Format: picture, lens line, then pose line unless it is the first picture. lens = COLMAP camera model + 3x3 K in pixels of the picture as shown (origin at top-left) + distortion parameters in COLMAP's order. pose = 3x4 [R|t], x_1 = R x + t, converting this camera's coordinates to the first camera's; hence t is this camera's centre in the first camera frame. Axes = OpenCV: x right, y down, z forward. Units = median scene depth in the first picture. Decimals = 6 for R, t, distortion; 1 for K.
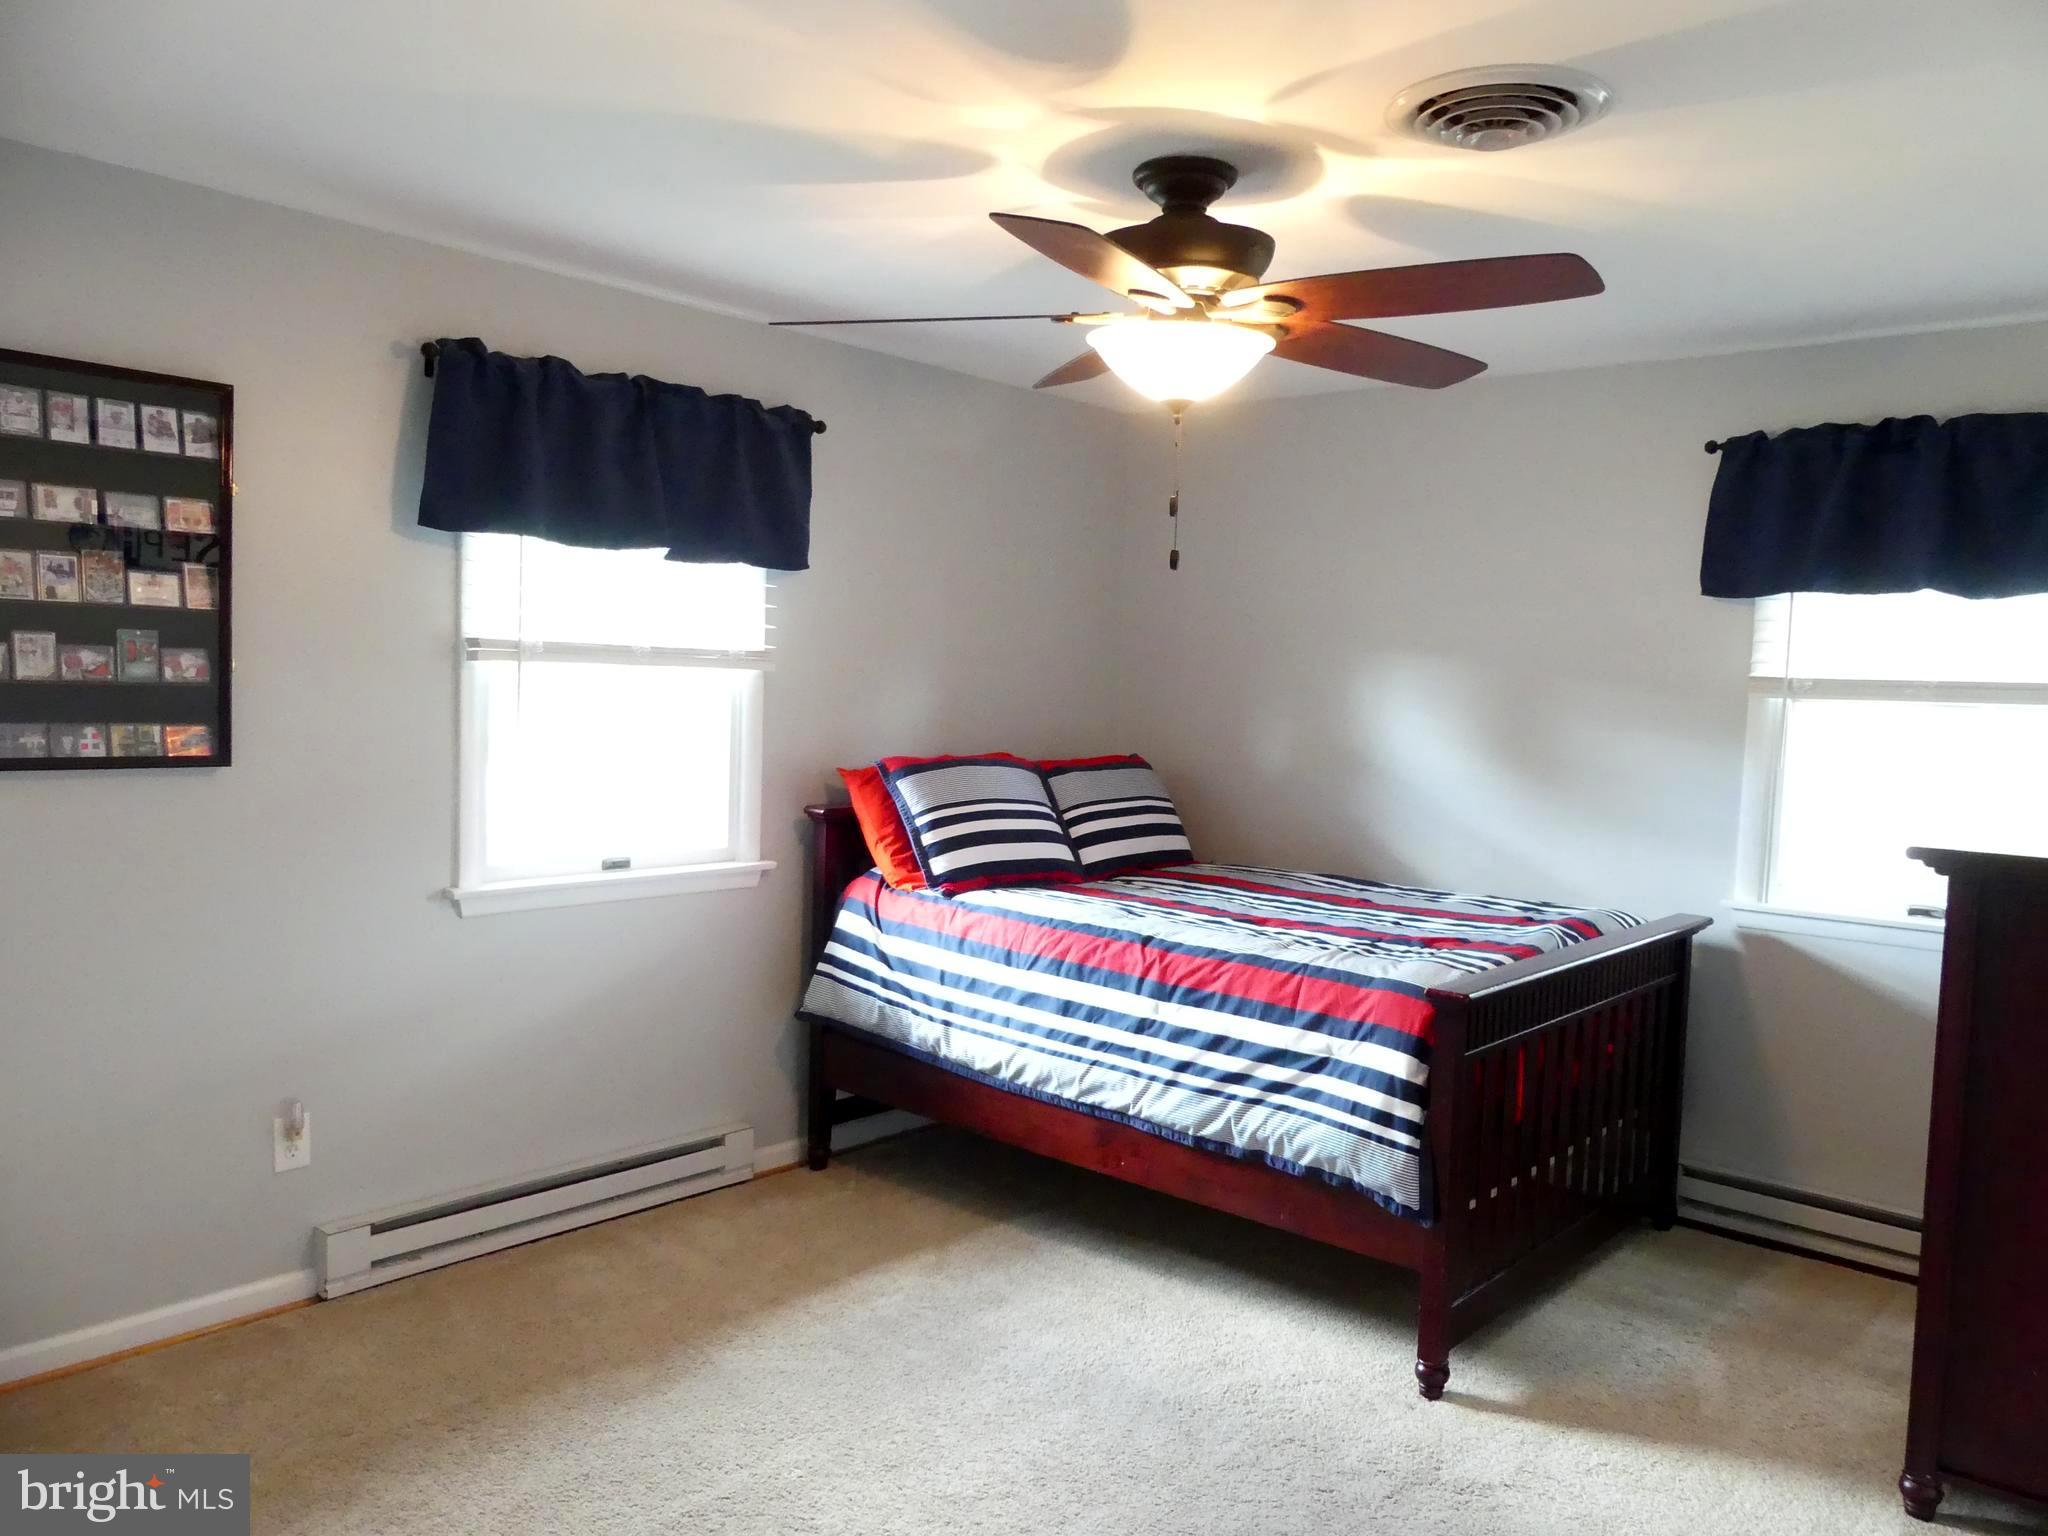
lens RADIAL K [[1493.1, 0, 1024.0], [0, 1493.1, 768.0], [0, 0, 1]] dist [-0.058896, 0.072568]
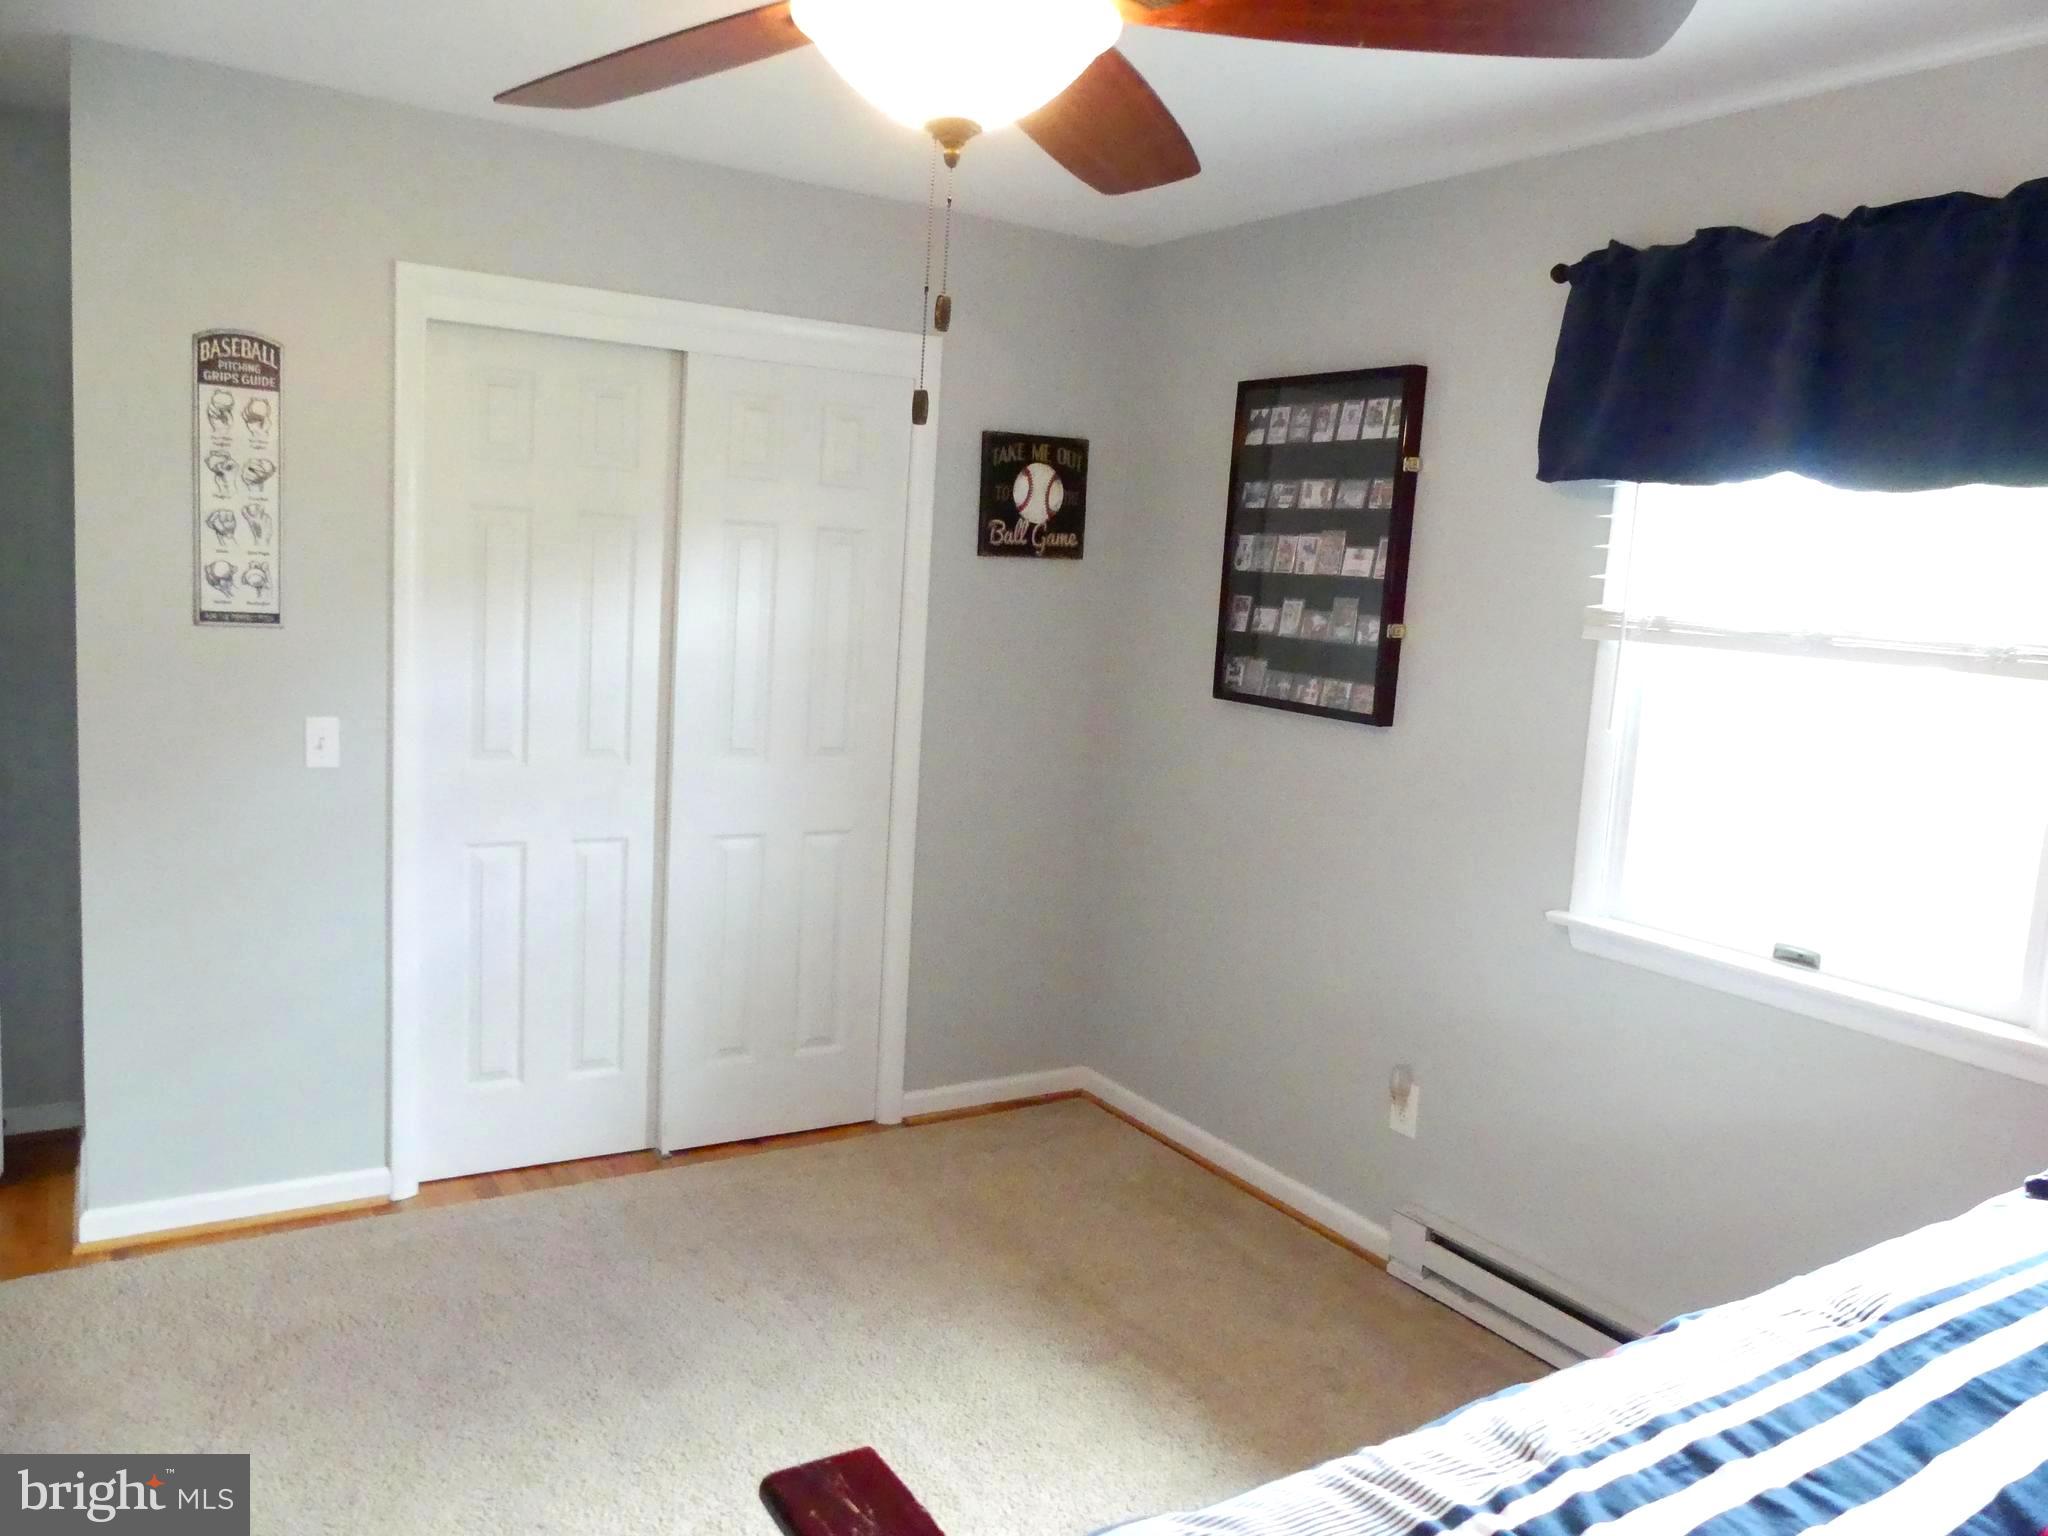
lens RADIAL K [[1493.1, 0, 1024.0], [0, 1493.1, 768.0], [0, 0, 1]] dist [-0.058896, 0.072568]
pose [[-0.257599, 0.079540, -0.962973, 0.578069], [-0.134871, 0.983890, 0.117347, -0.064845], [0.956793, 0.160105, -0.242721, 1.049194]]
